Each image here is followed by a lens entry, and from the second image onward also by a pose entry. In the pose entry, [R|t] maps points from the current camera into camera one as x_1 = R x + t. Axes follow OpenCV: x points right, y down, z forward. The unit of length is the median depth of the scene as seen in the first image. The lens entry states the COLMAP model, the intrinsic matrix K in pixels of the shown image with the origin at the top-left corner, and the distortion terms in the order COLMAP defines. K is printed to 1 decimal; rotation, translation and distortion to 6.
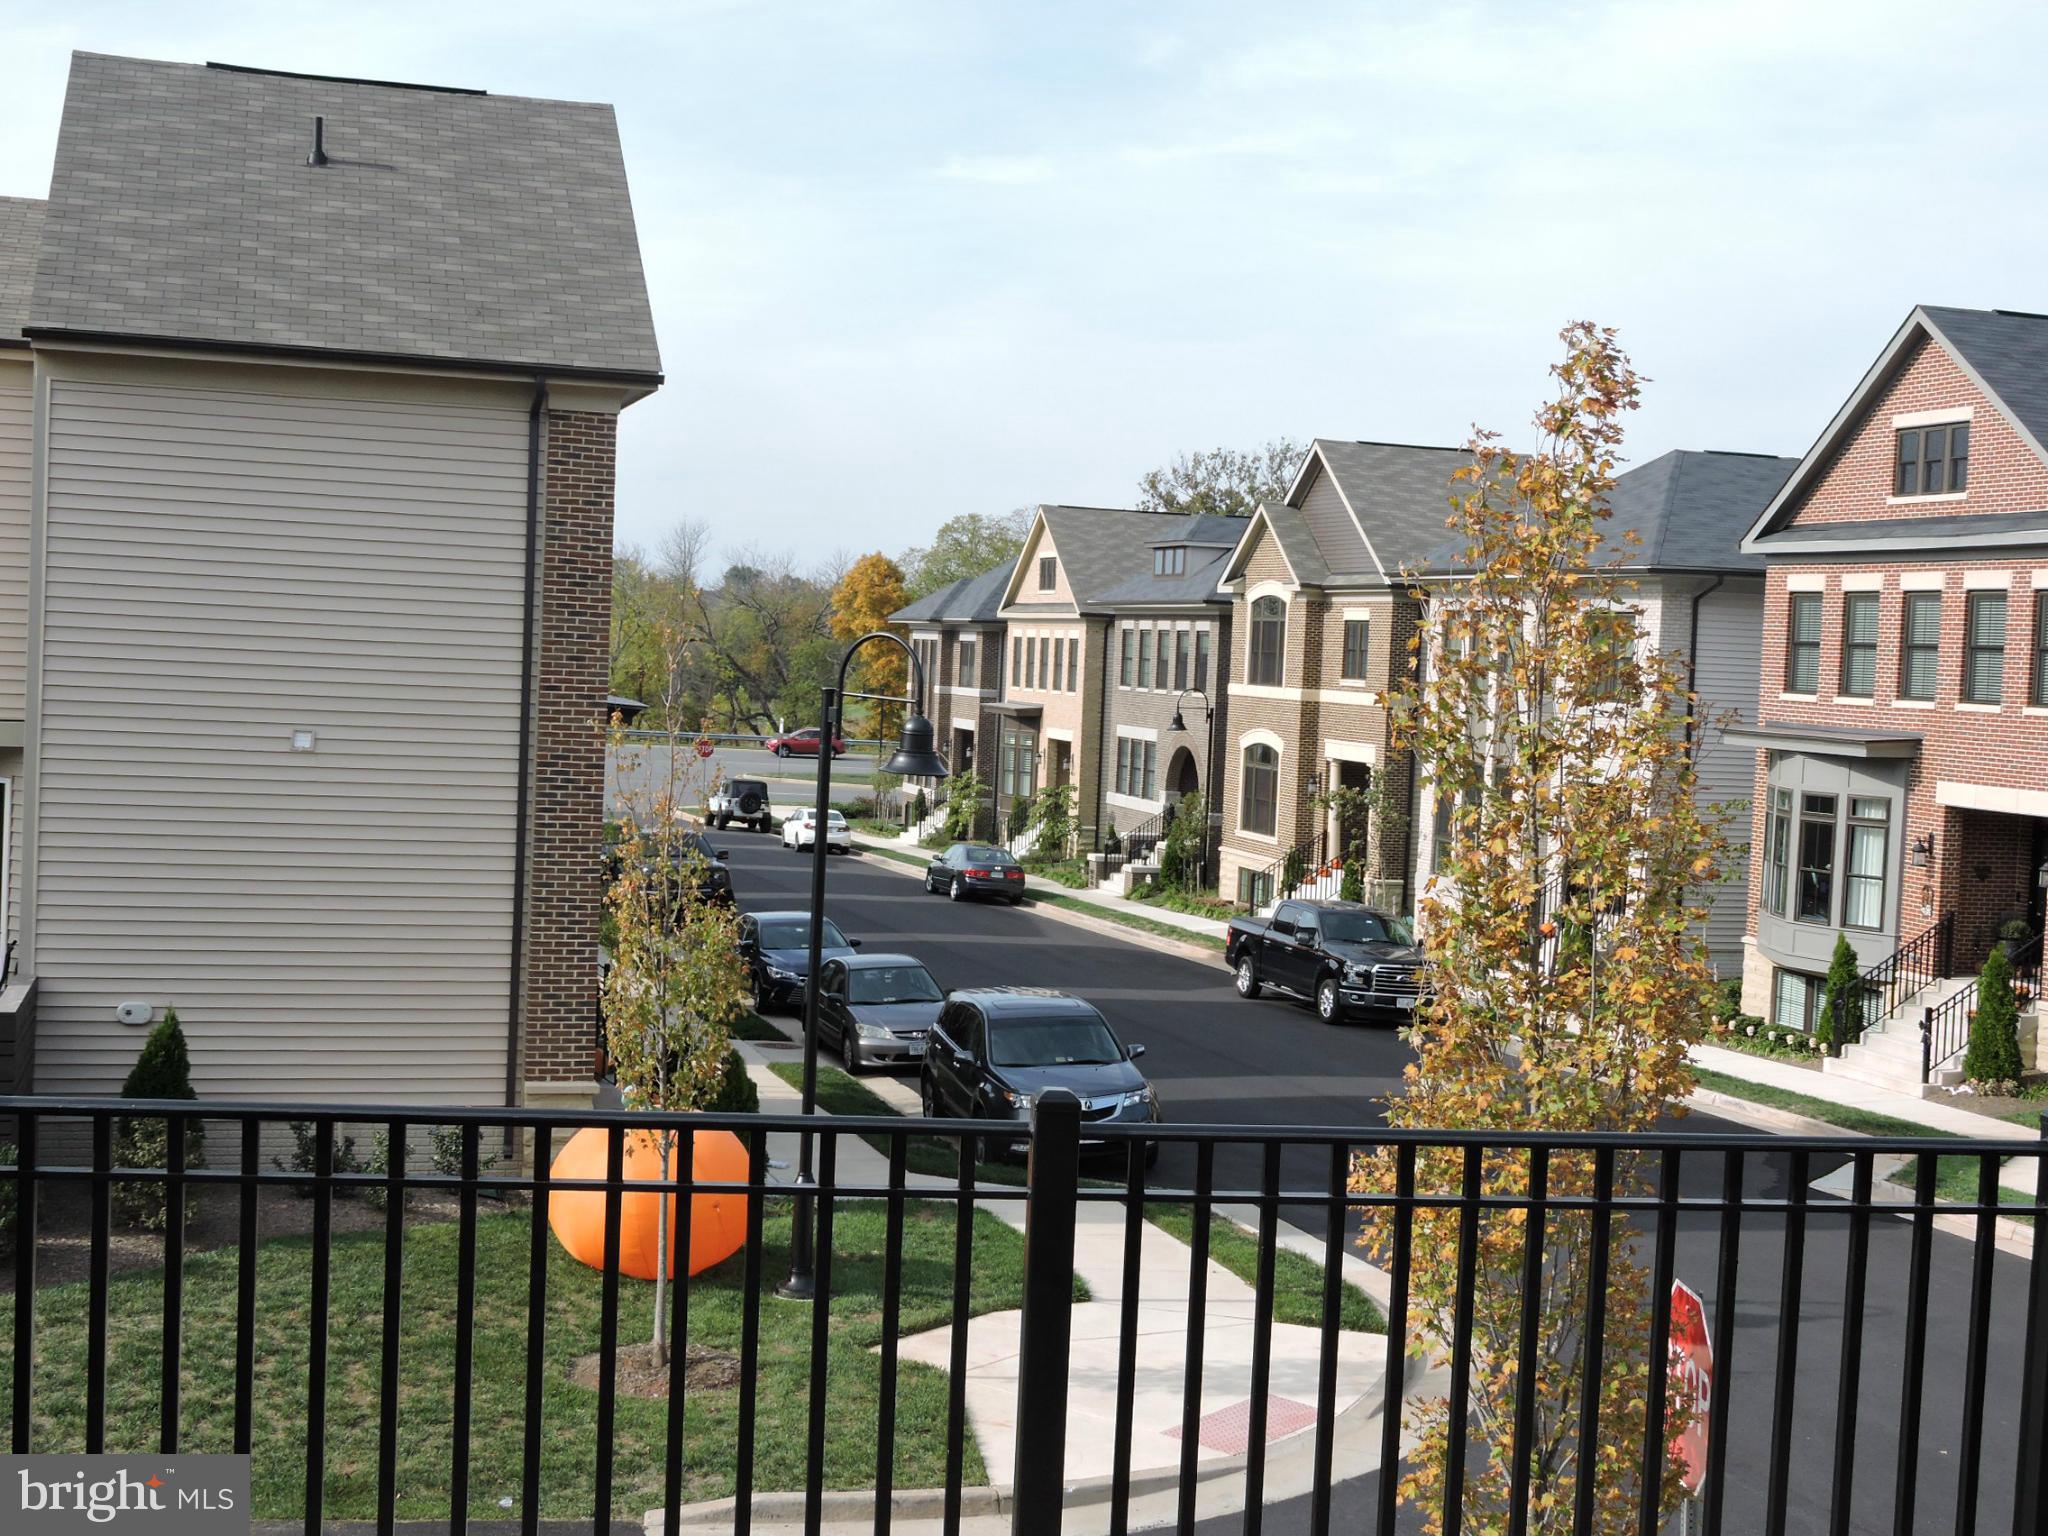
lens RADIAL K [[2624.3, 0, 1024.0], [0, 2624.3, 768.0], [0, 0, 1]] dist [-0.005948, 0.006509]
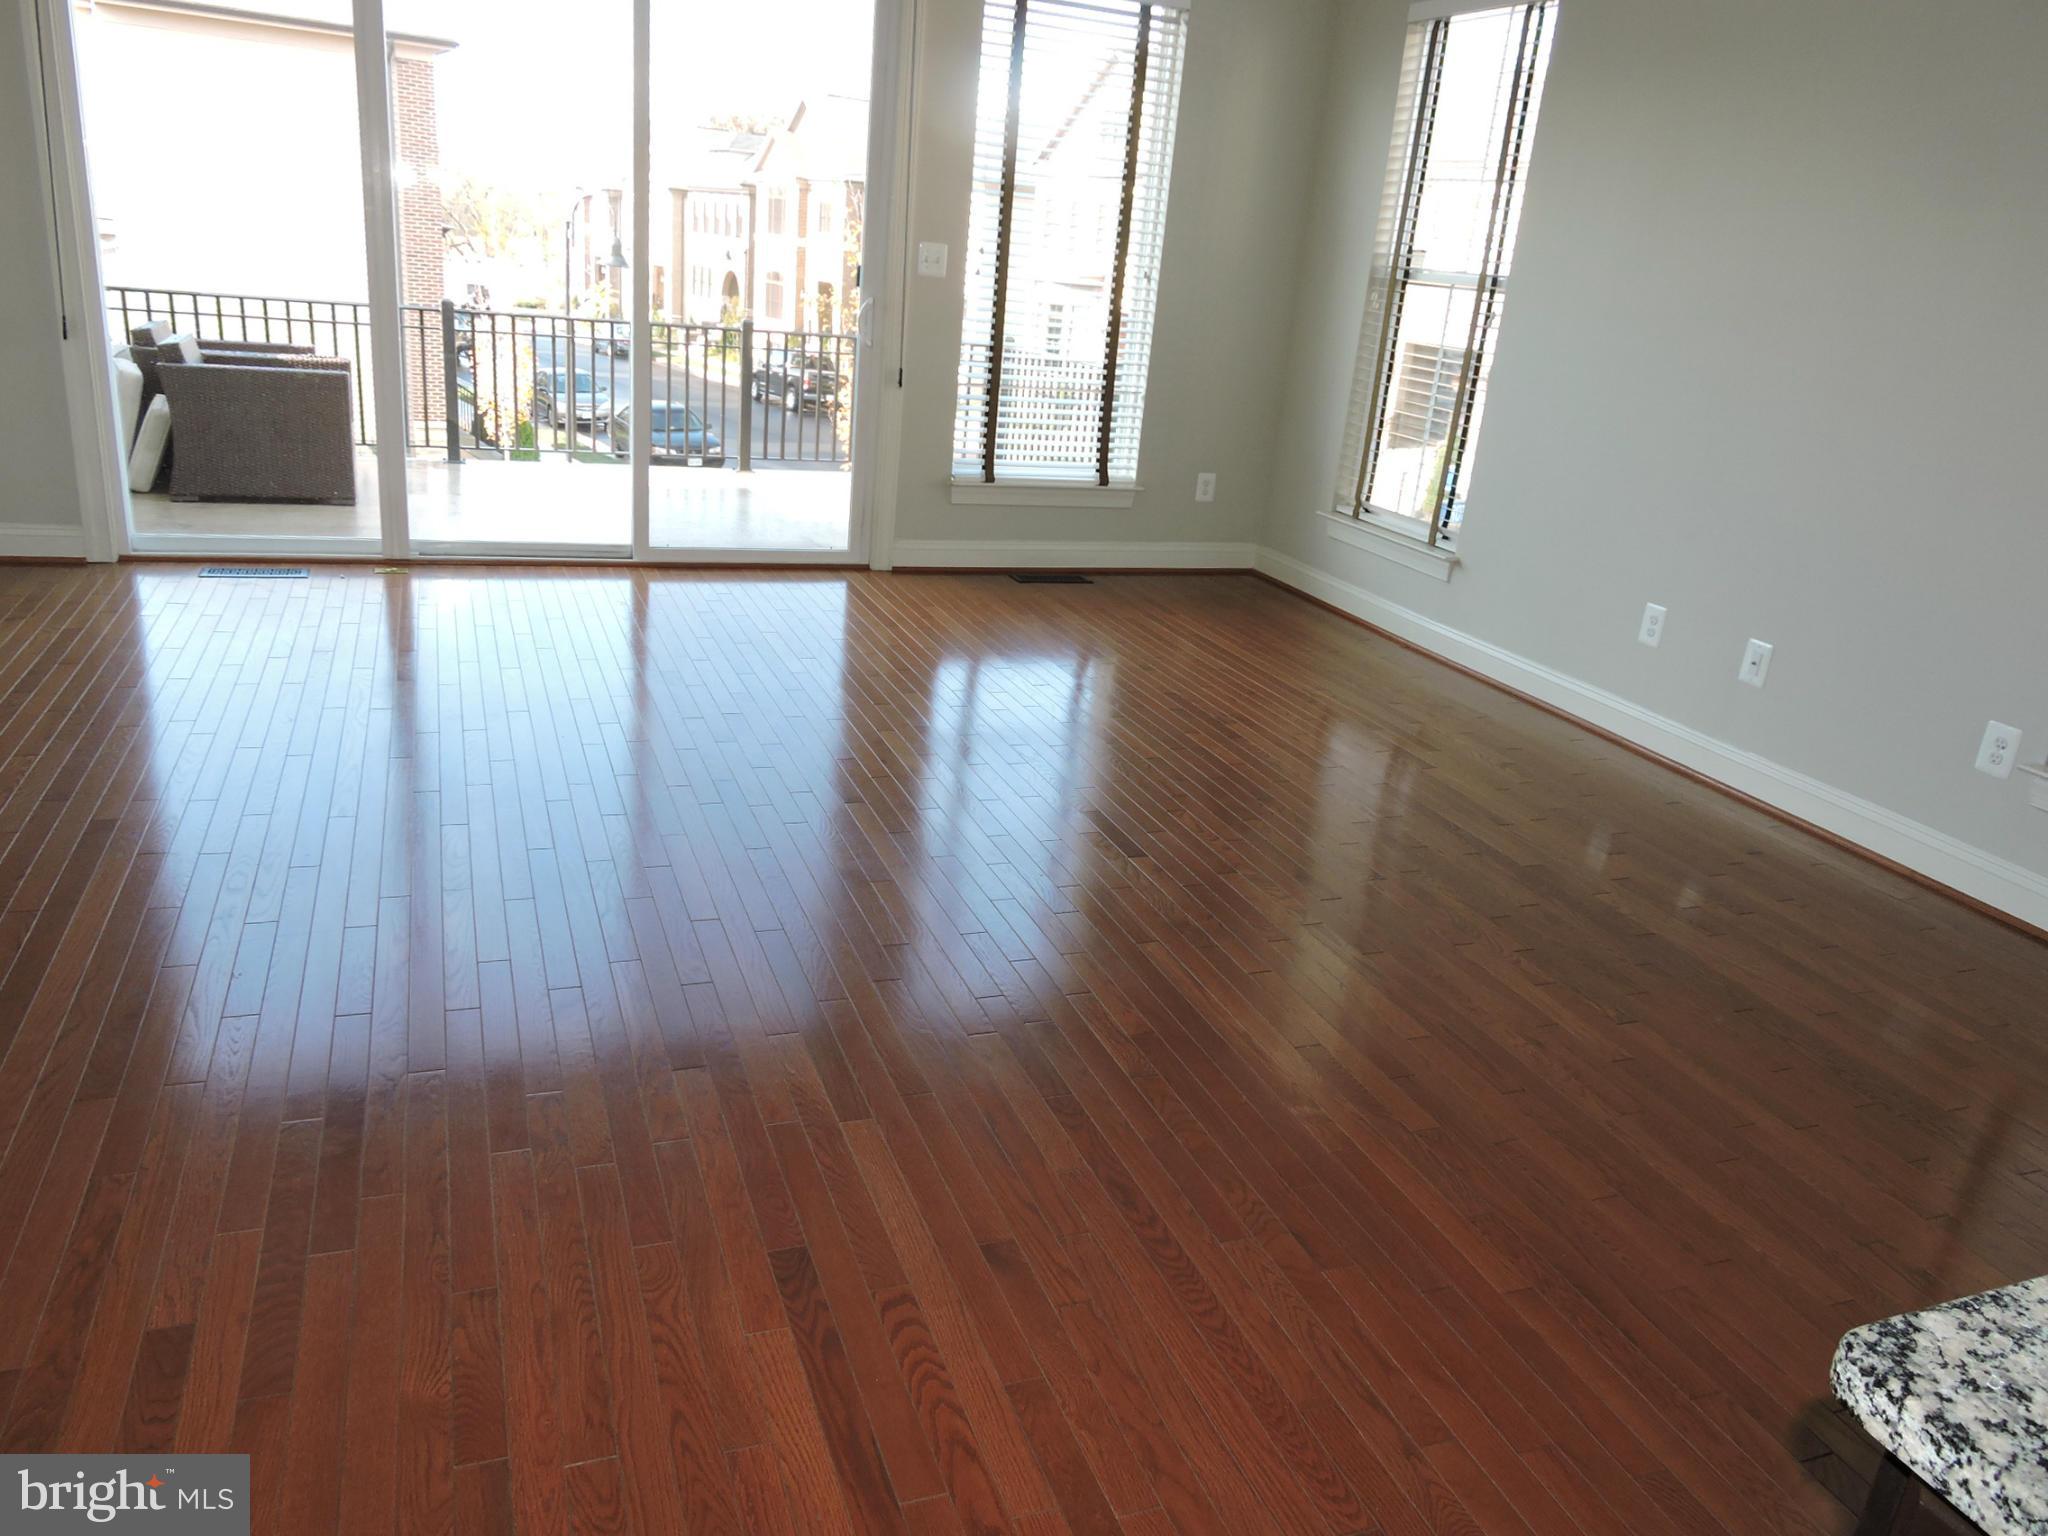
lens RADIAL K [[1459.9, 0, 1023.1], [0, 1459.9, 760.7], [0, 0, 1]] dist [-0.003208, -0.000967]
pose [[0.967472, -0.043739, 0.249170, -0.015513], [-0.034244, 0.953233, 0.300290, 0.008485], [-0.250651, -0.299054, 0.920728, -0.125961]]
